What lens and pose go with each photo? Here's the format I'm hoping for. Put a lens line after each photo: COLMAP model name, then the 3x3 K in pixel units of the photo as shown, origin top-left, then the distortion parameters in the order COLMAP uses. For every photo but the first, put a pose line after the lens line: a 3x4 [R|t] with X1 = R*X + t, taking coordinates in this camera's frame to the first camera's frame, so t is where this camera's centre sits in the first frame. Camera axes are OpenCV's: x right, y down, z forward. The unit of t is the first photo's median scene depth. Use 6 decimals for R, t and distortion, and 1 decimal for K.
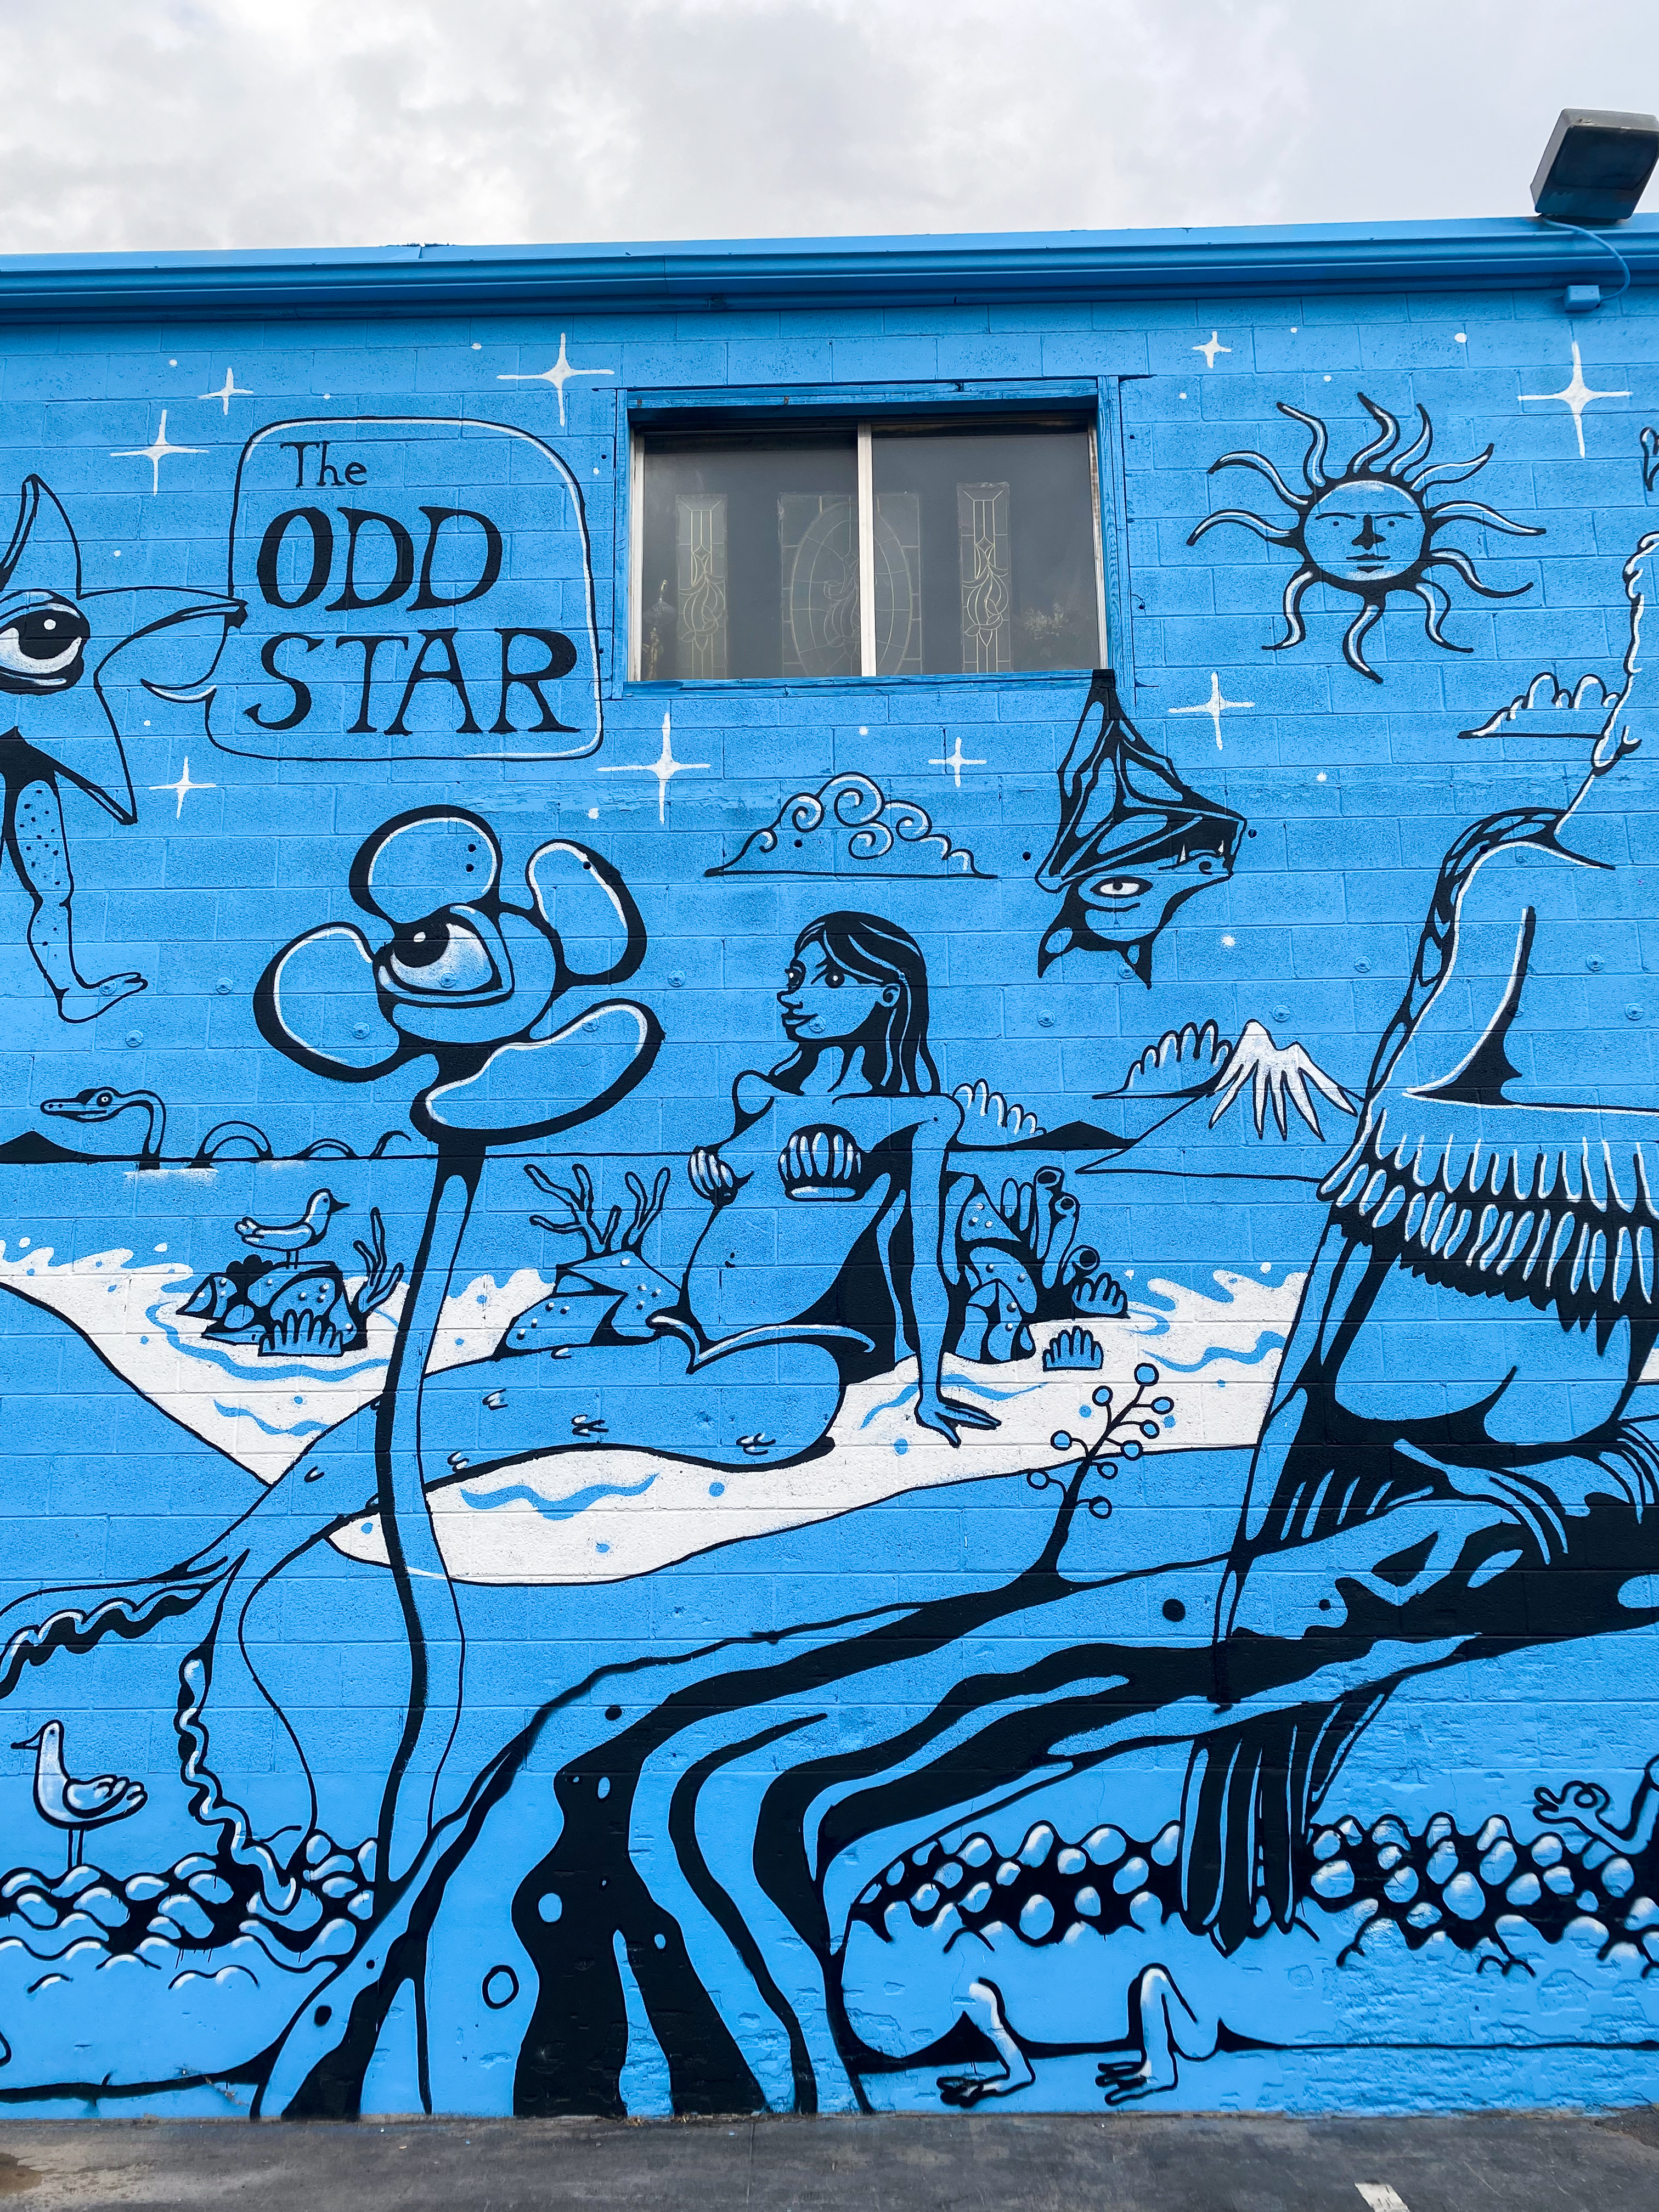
lens RADIAL K [[1681.4, 0, 873.9], [0, 1681.4, 1121.6], [0, 0, 1]] dist [0.034885, -0.037709]
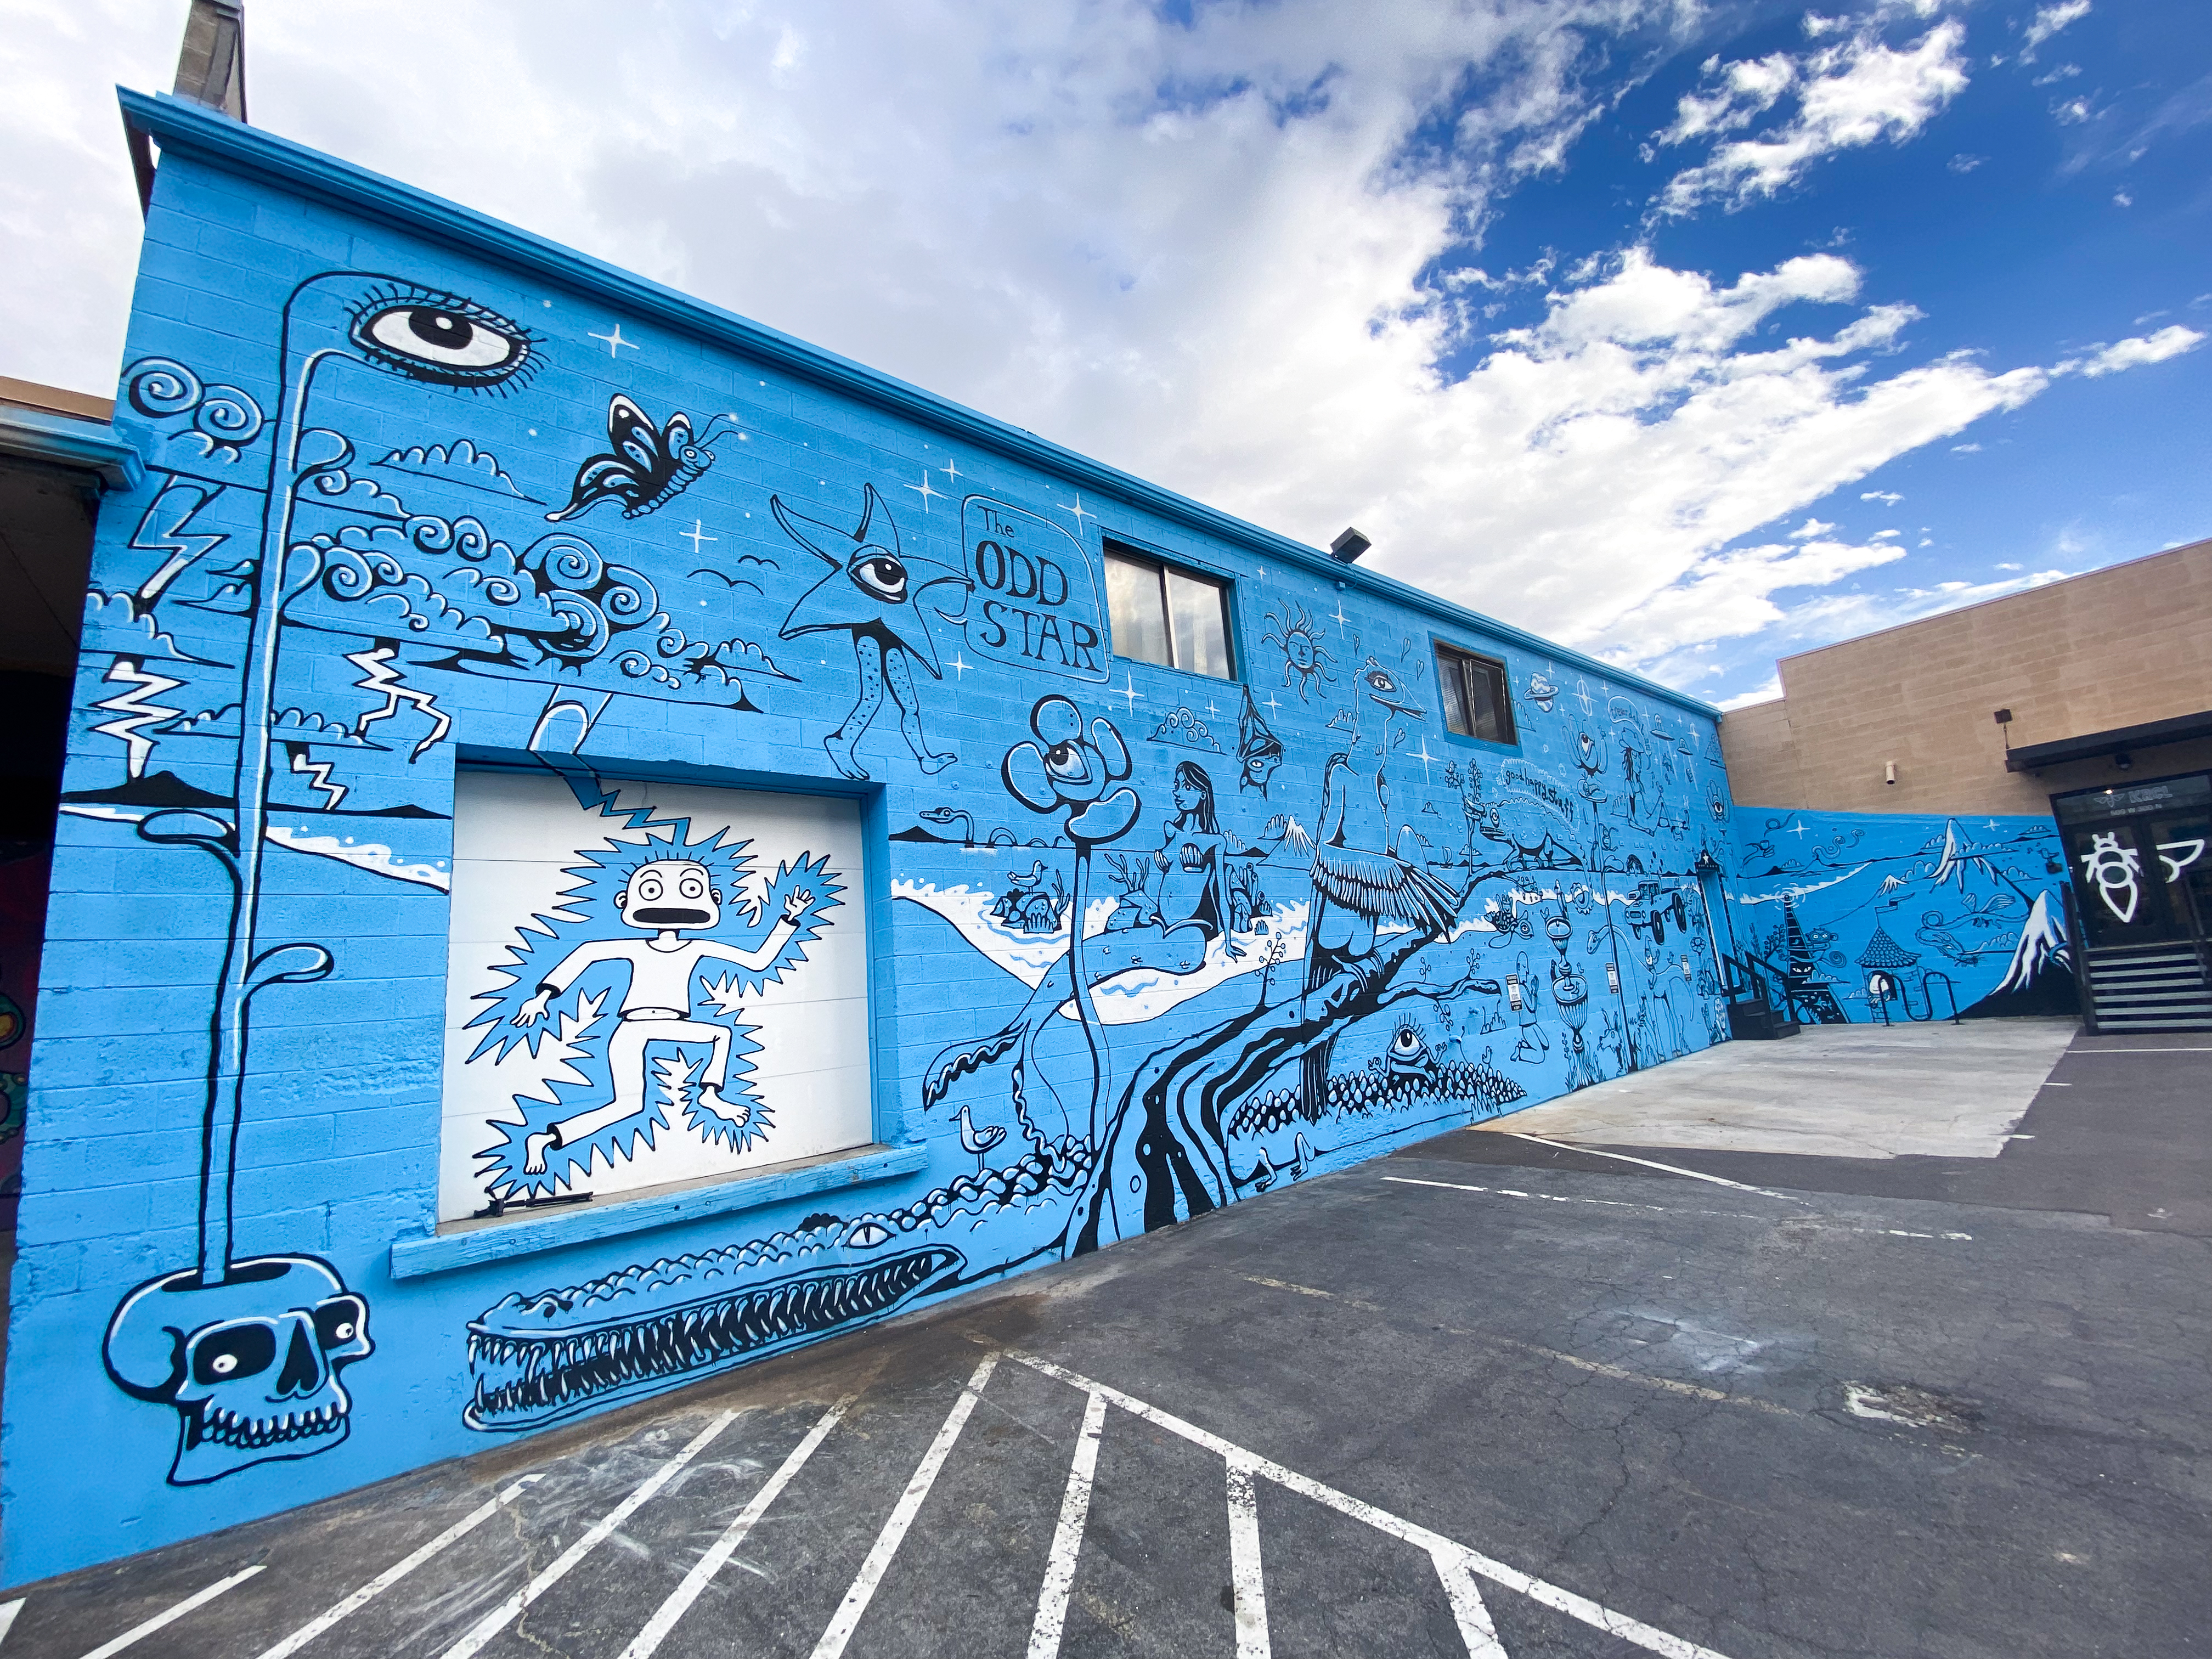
lens RADIAL K [[900.0, 0, 1112.1], [0, 900.0, 826.9], [0, 0, 1]] dist [0.004352, -0.009441]
pose [[0.747183, 0.063759, 0.661553, -1.060758], [-0.064253, 0.997655, -0.023583, 0.018228], [-0.661505, -0.024886, 0.749528, 0.039410]]
